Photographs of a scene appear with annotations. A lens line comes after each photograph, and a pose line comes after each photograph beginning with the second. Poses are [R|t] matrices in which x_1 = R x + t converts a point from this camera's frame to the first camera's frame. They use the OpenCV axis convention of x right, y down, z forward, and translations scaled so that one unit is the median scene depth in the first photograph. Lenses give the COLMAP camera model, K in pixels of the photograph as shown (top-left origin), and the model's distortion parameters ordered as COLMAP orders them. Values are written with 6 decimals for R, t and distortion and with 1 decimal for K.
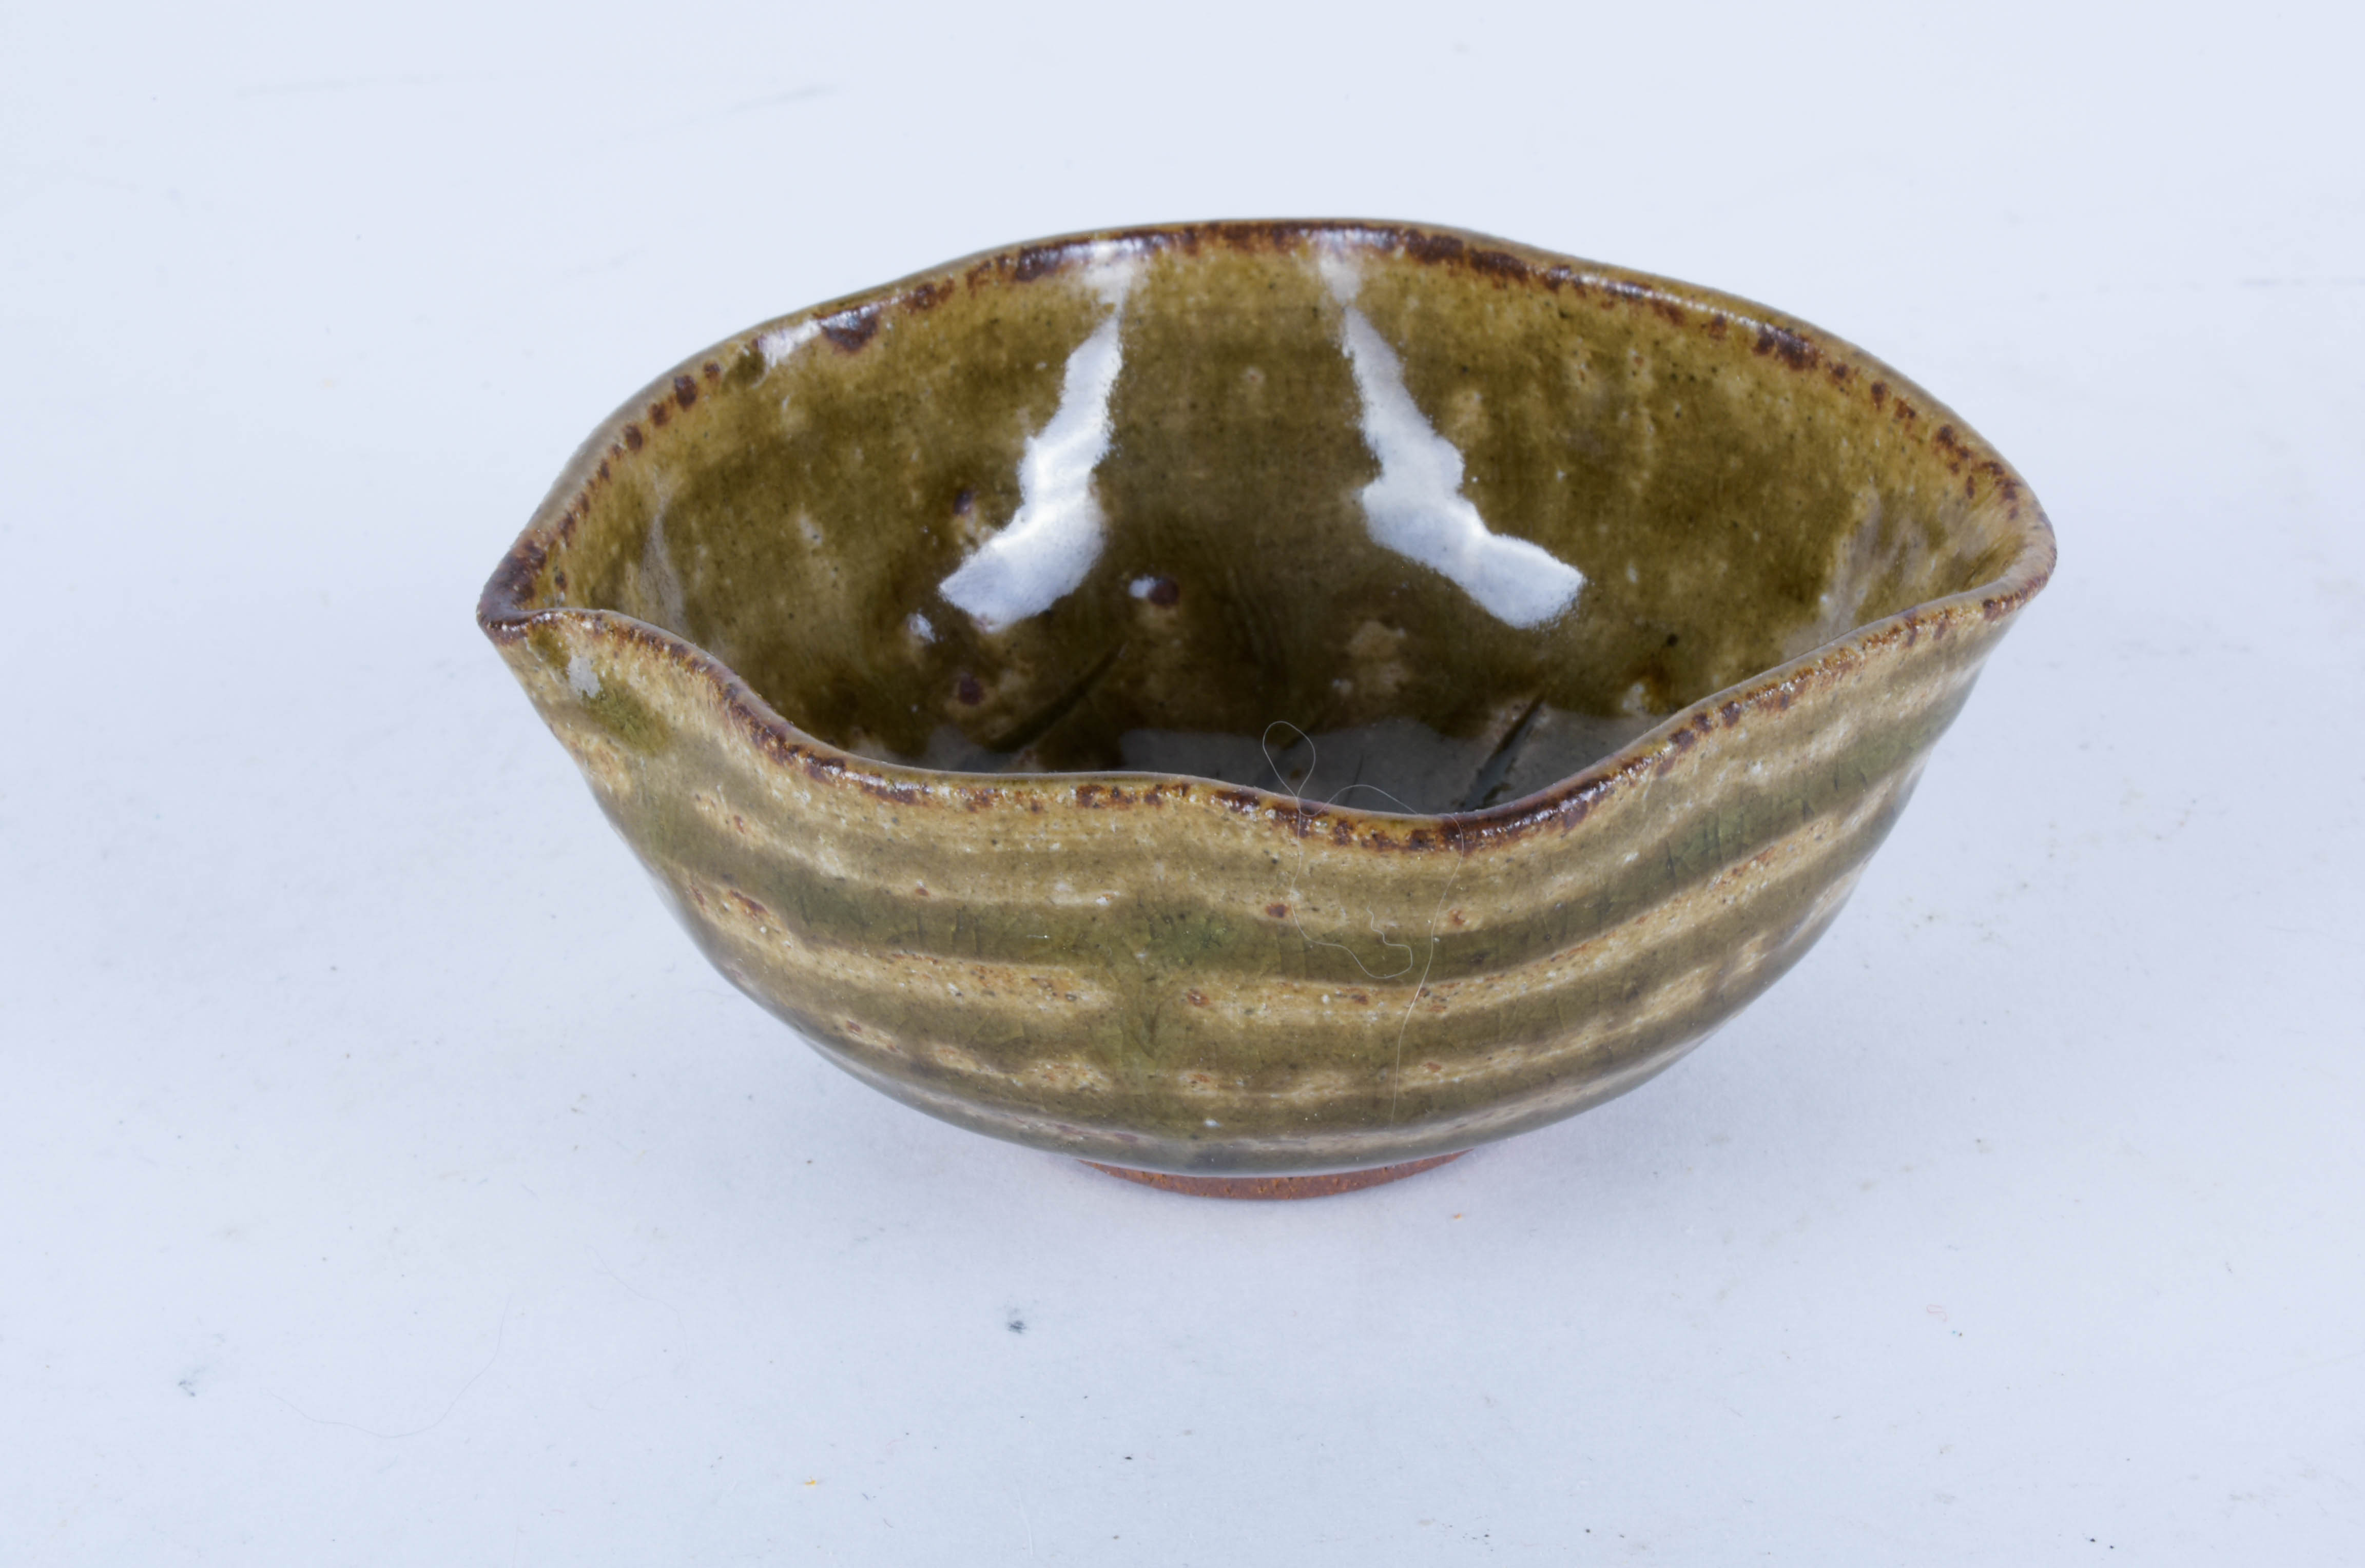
lens RADIAL K [[4083.6, 0, 1175.0], [0, 4083.6, 795.3], [0, 0, 1]] dist [-0.017522, -0.196865]
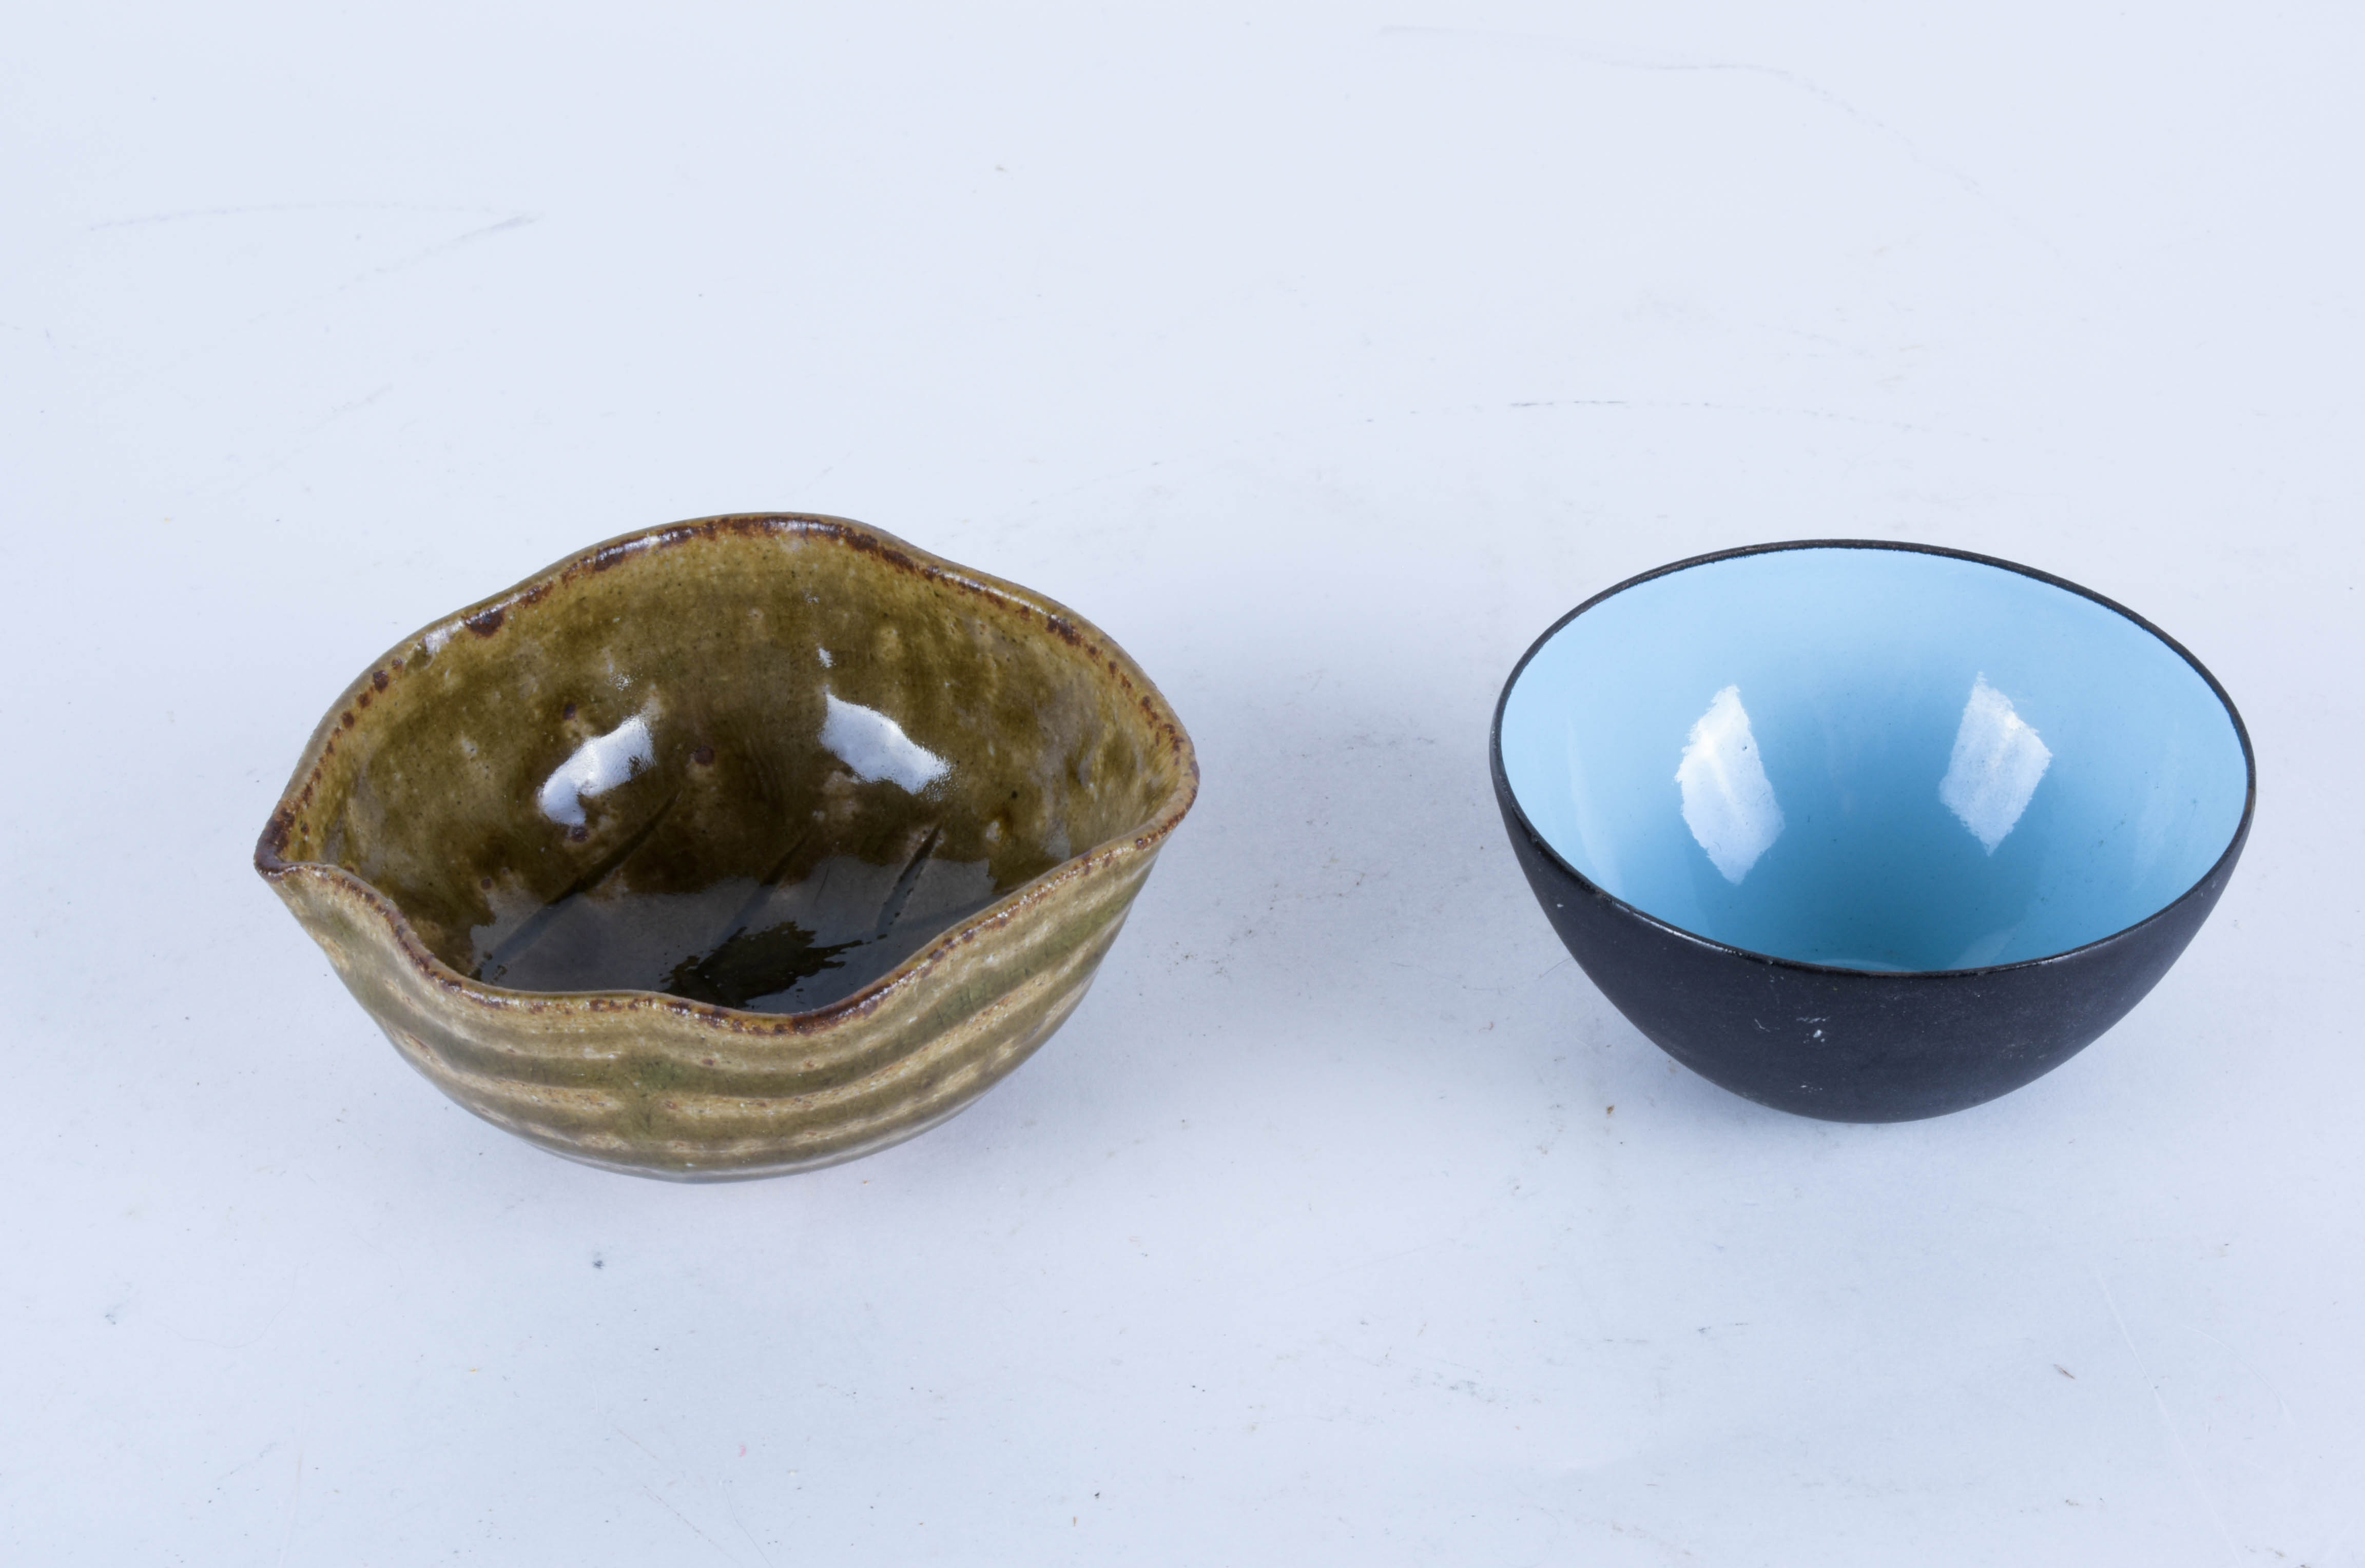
lens RADIAL K [[4083.6, 0, 1175.0], [0, 4083.6, 795.3], [0, 0, 1]] dist [-0.017522, -0.196865]
pose [[0.999241, -0.035117, 0.016885, 0.177549], [0.032676, 0.991255, 0.127849, -0.270092], [-0.021227, -0.127201, 0.991650, -0.656302]]
